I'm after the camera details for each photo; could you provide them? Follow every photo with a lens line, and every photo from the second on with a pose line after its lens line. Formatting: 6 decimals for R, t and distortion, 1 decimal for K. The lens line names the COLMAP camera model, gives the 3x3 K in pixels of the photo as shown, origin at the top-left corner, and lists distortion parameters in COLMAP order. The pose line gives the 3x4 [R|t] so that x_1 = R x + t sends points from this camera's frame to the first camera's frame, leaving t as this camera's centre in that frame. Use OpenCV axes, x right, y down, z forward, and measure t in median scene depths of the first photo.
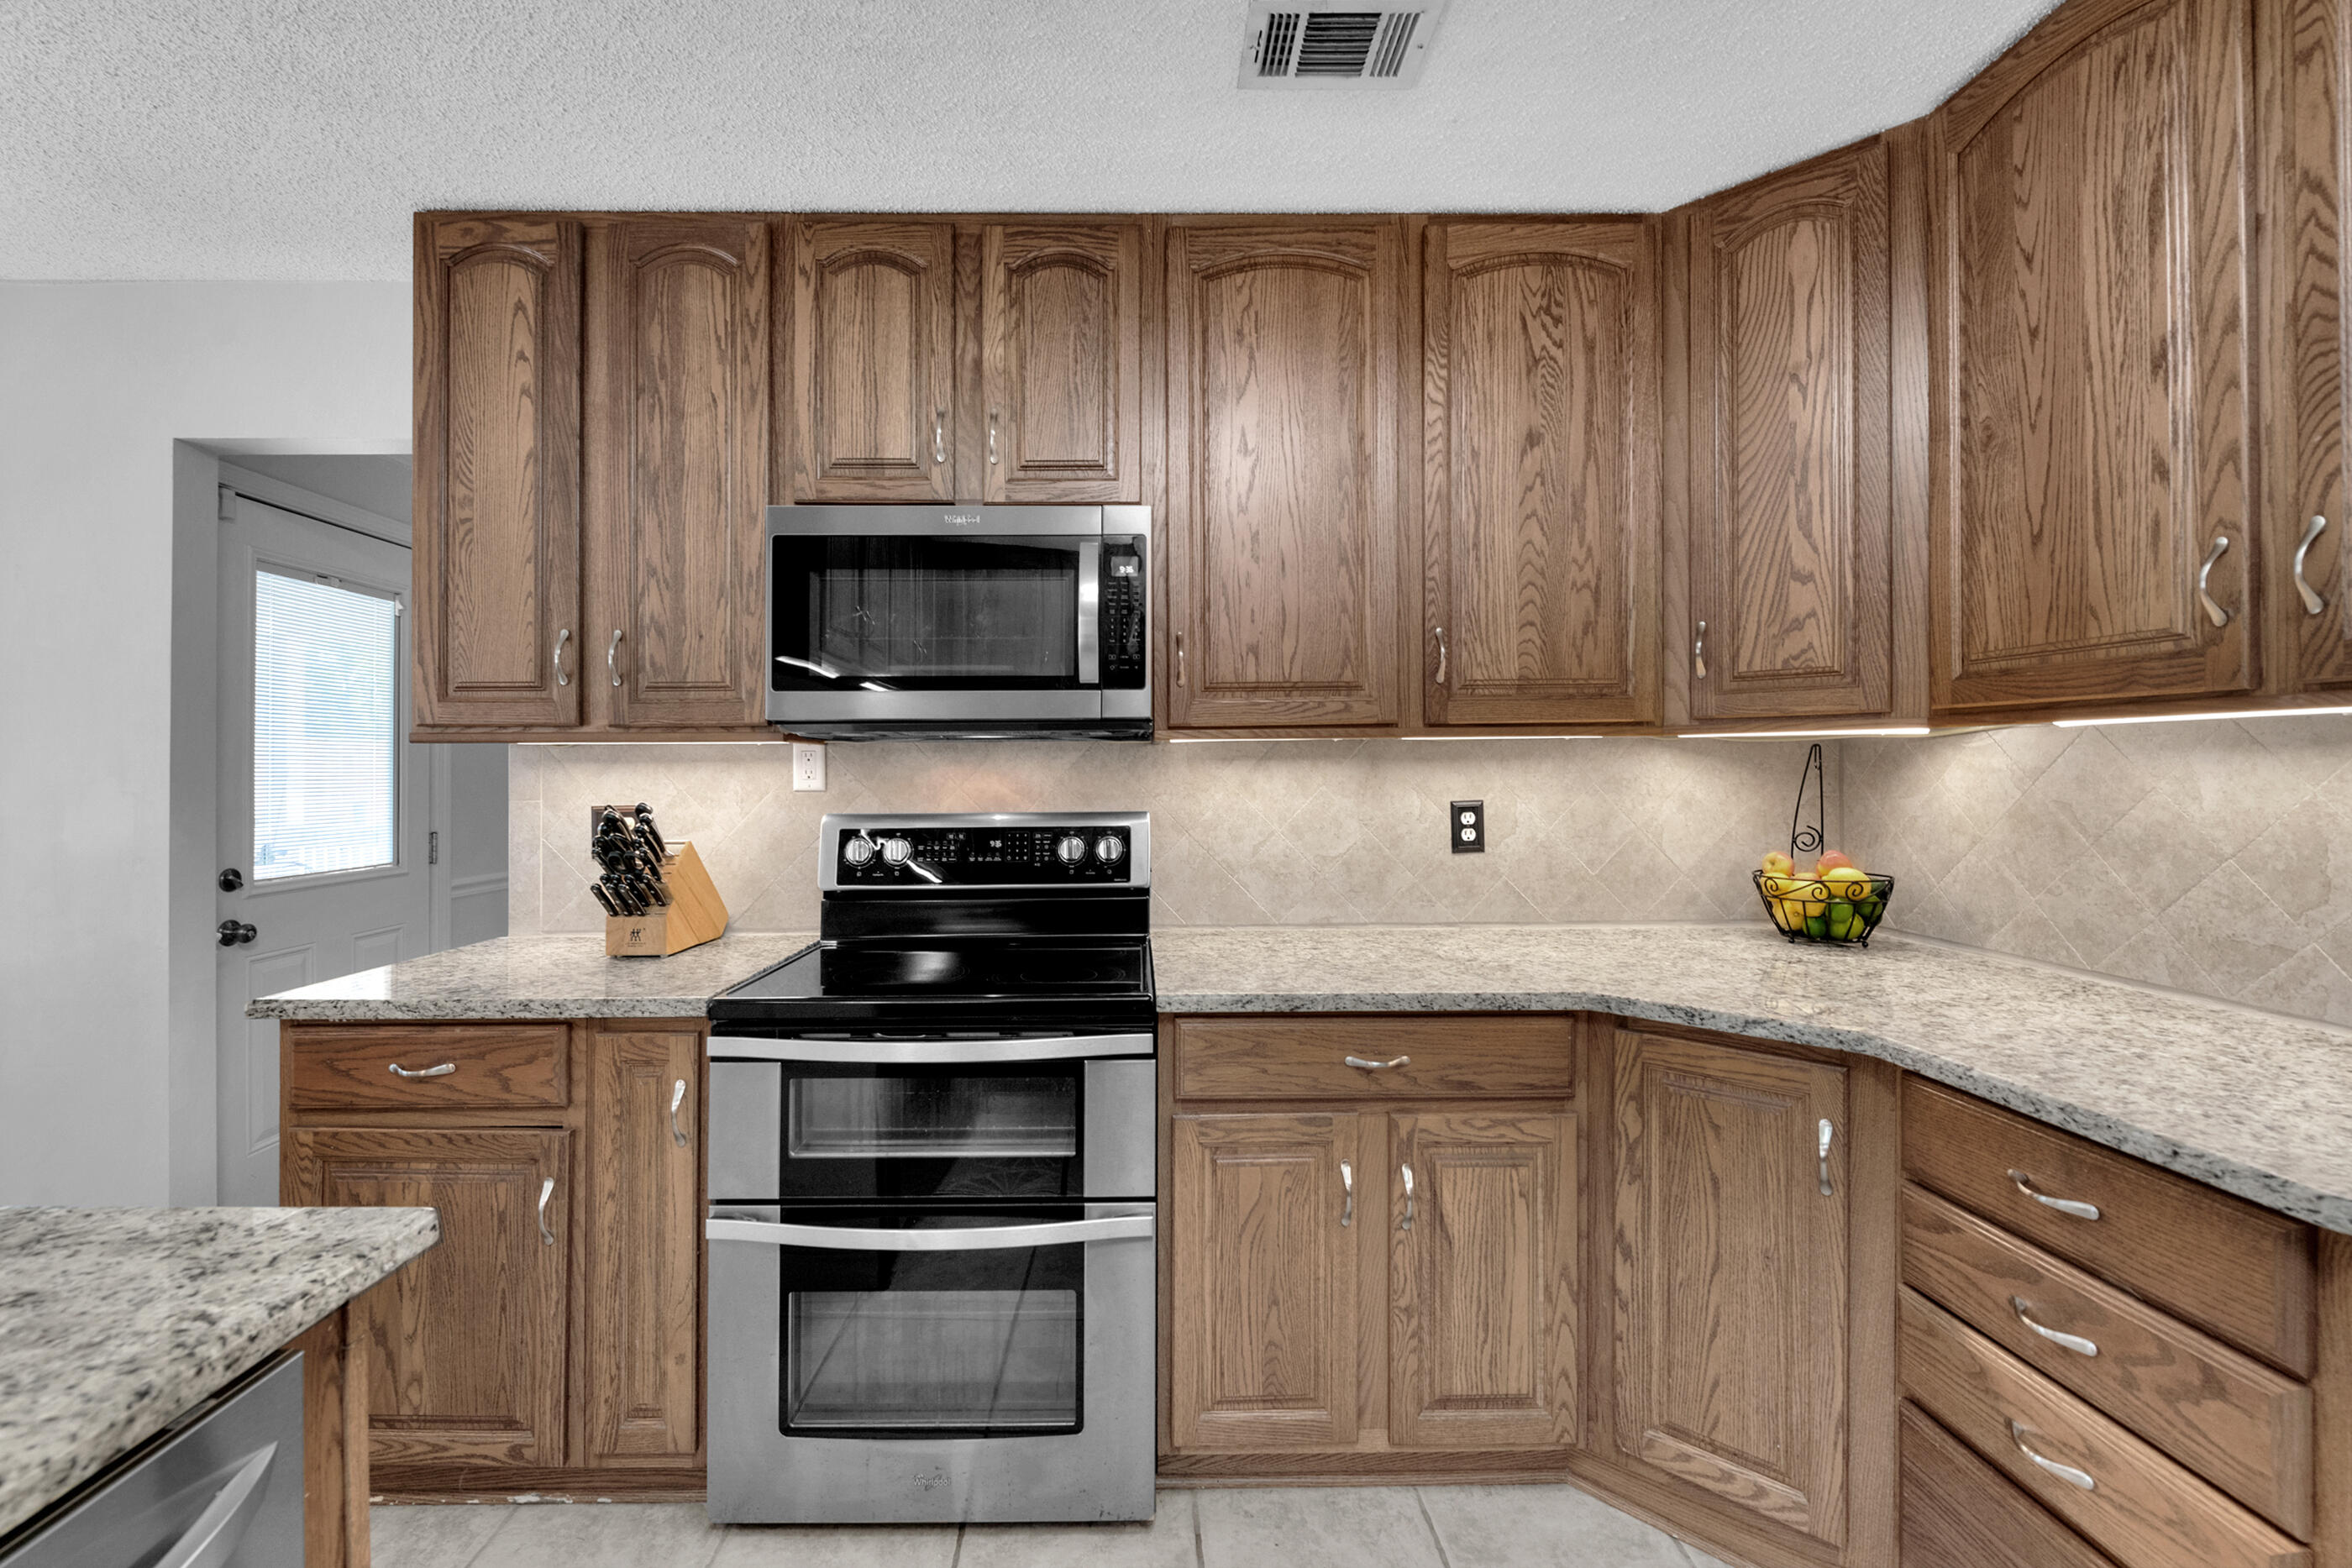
lens RADIAL K [[988.7, 0, 1158.5], [0, 988.7, 760.3], [0, 0, 1]] dist [0.004546, -0.004868]
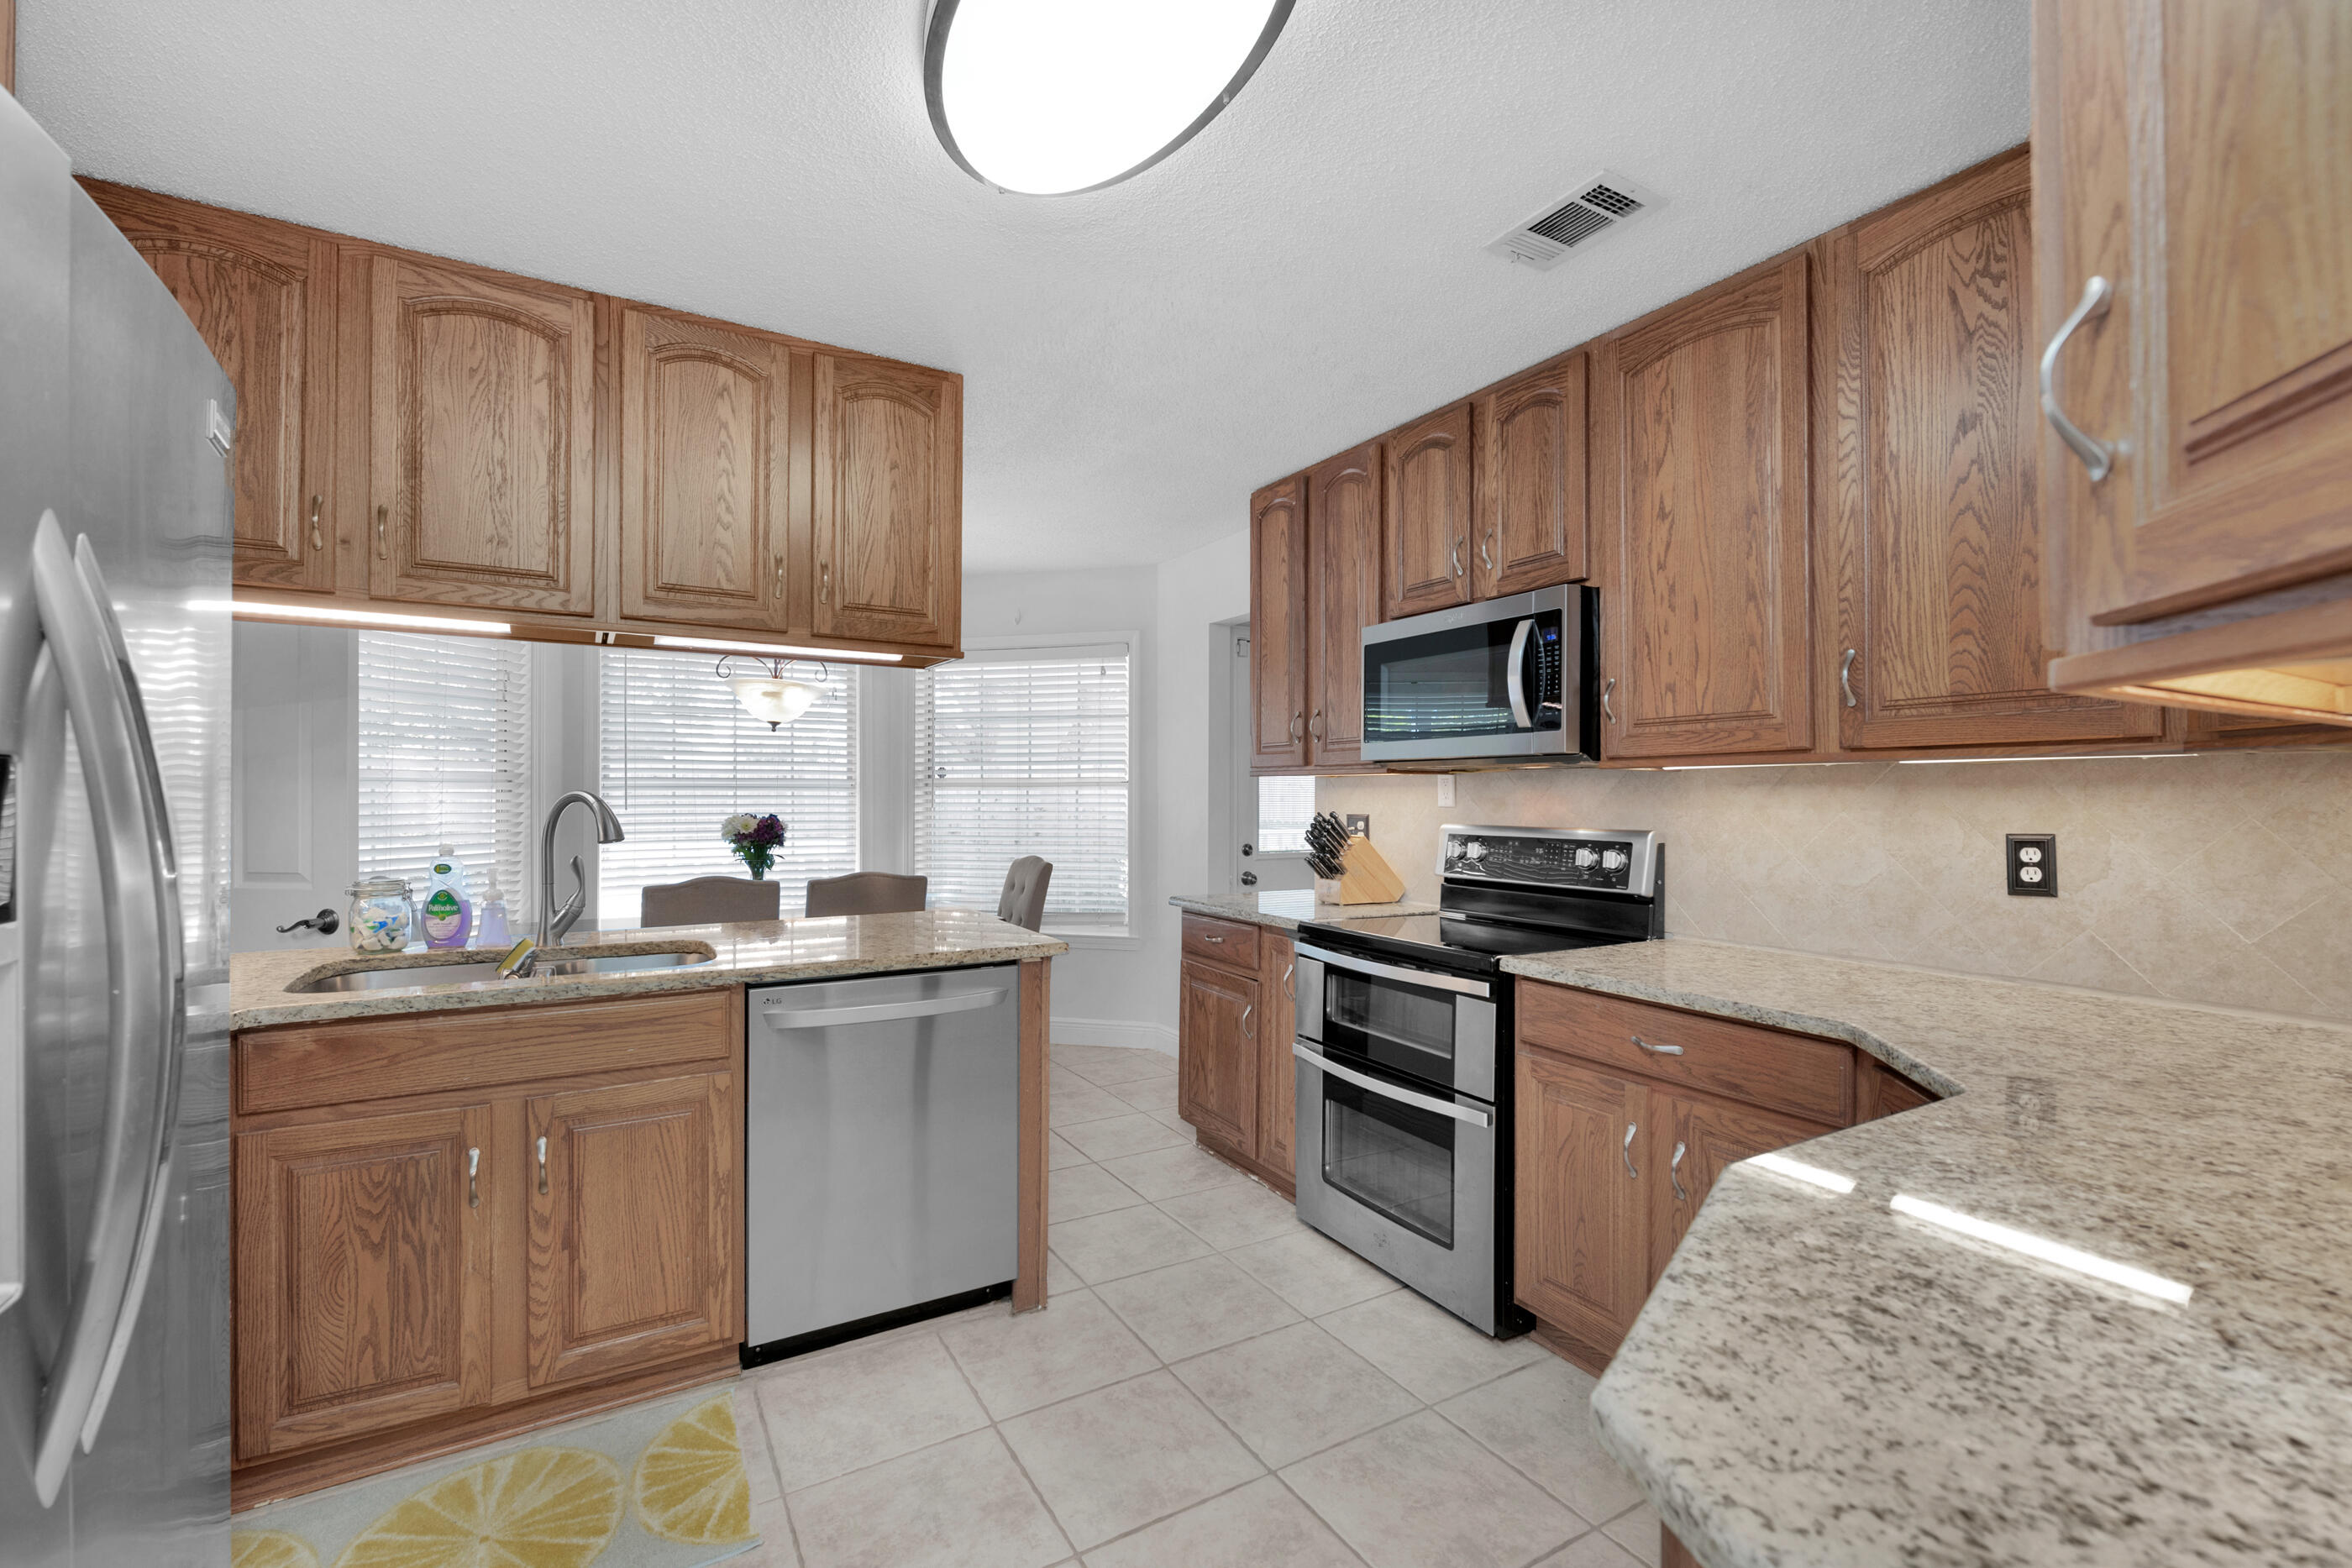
lens RADIAL K [[1012.0, 0, 1183.7], [0, 1012.0, 788.0], [0, 0, 1]] dist [-0.002653, -0.000045]
pose [[0.492390, 0.001793, -0.870373, 0.829028], [0.001819, 0.999994, 0.003088, -0.002562], [0.870373, -0.003104, 0.492383, -0.056701]]
